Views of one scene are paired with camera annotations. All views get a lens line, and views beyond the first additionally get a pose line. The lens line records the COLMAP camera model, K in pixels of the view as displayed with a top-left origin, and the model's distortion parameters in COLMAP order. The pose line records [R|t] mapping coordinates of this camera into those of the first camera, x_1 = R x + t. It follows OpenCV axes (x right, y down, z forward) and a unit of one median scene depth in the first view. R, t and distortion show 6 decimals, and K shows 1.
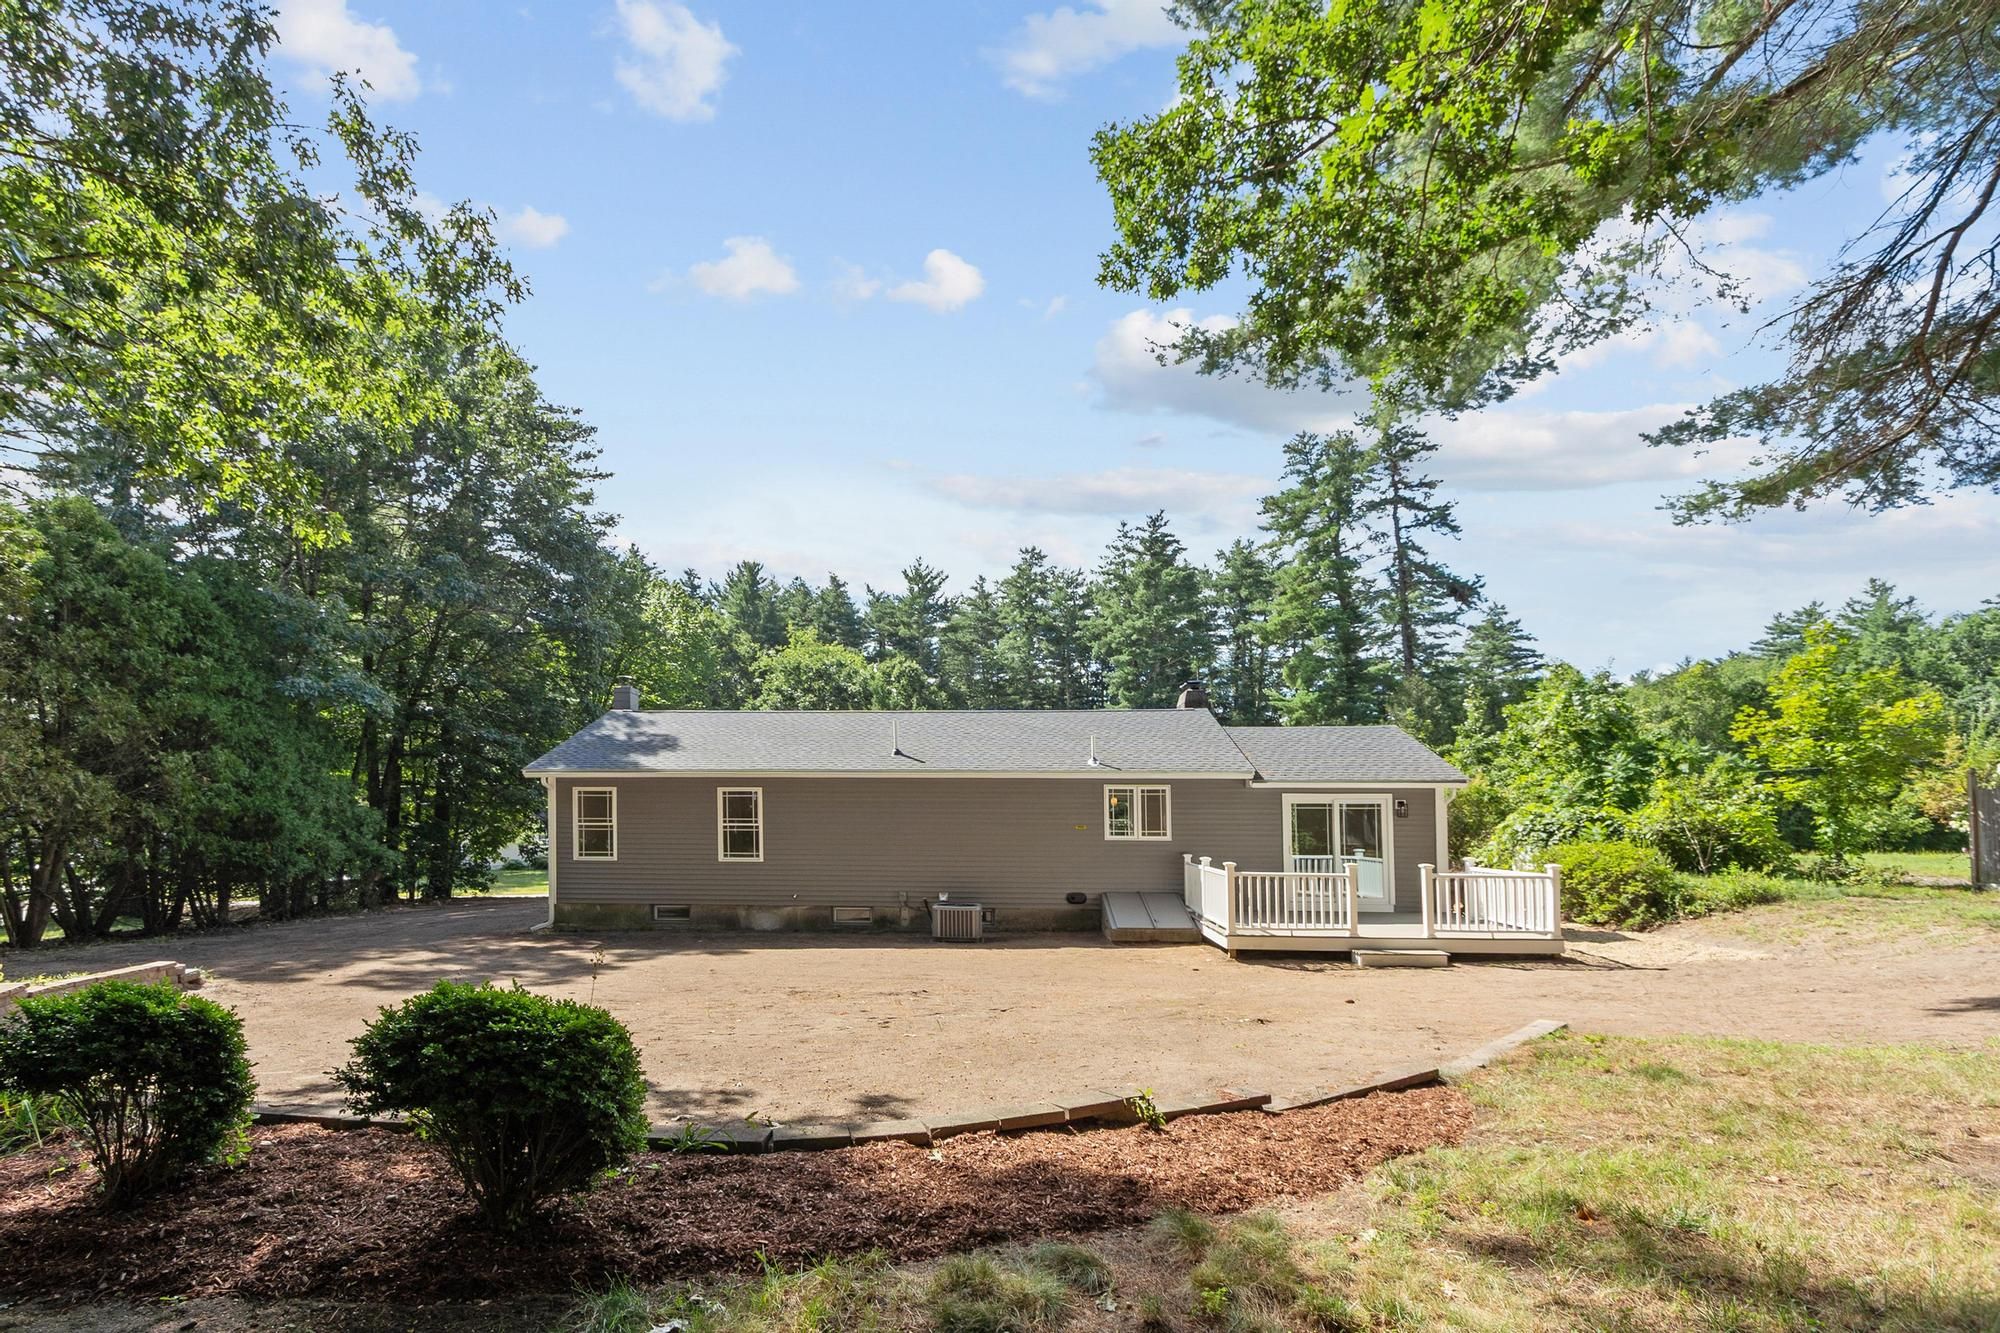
lens RADIAL K [[882.0, 0, 1009.2], [0, 882.0, 803.3], [0, 0, 1]] dist [0.001638, -0.000544]
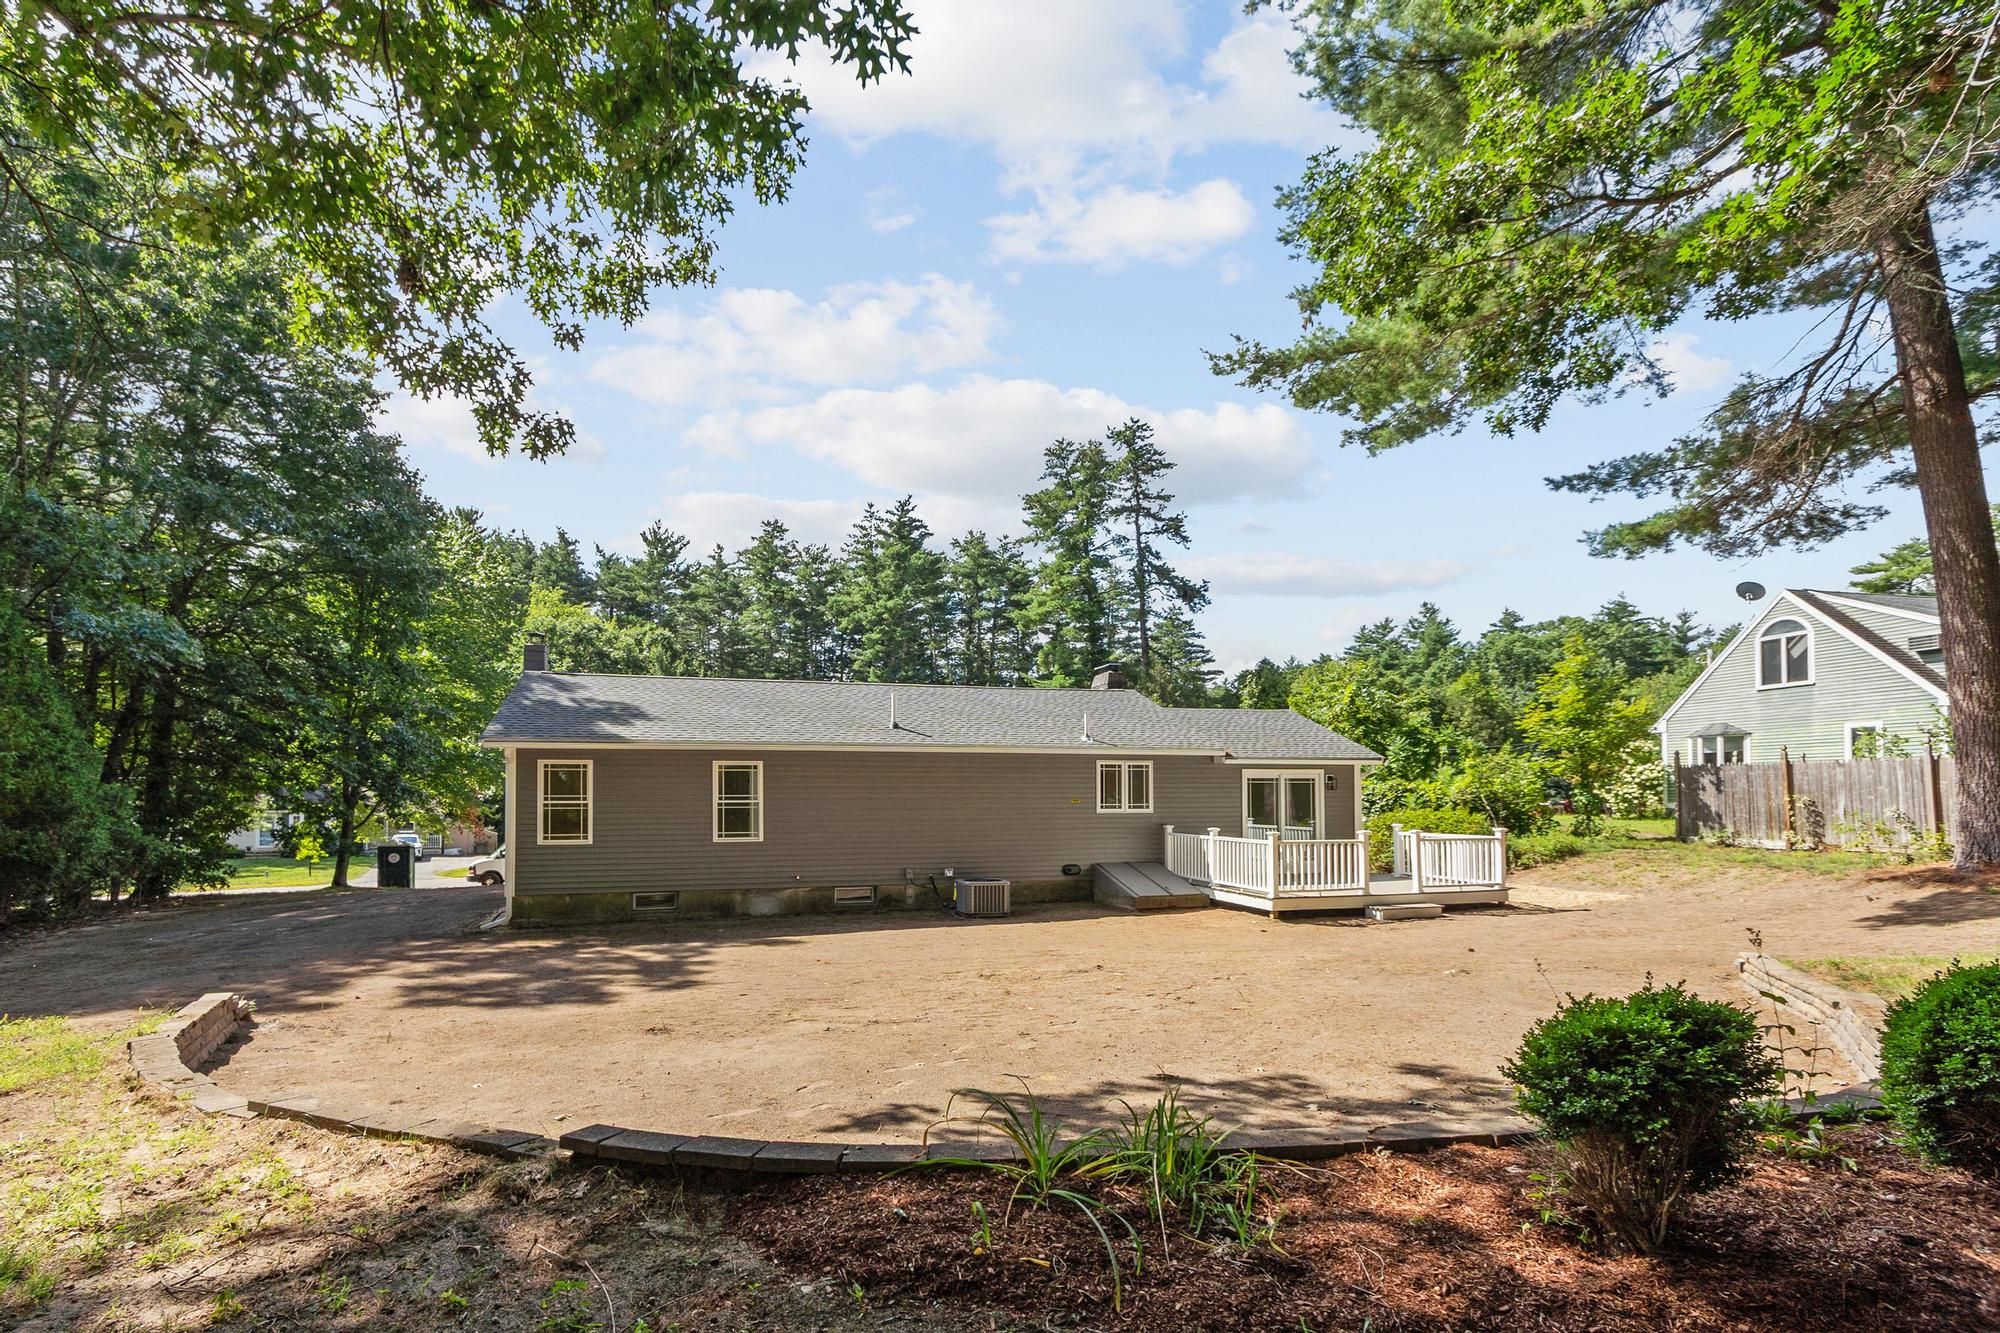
lens RADIAL K [[856.1, 0, 992.8], [0, 856.1, 773.3], [0, 0, 1]] dist [0.001409, 0.000157]
pose [[0.952868, 0.000957, 0.303383, -0.149476], [0.000539, 0.999988, -0.004849, -0.000364], [-0.303384, 0.004784, 0.952856, 0.032567]]
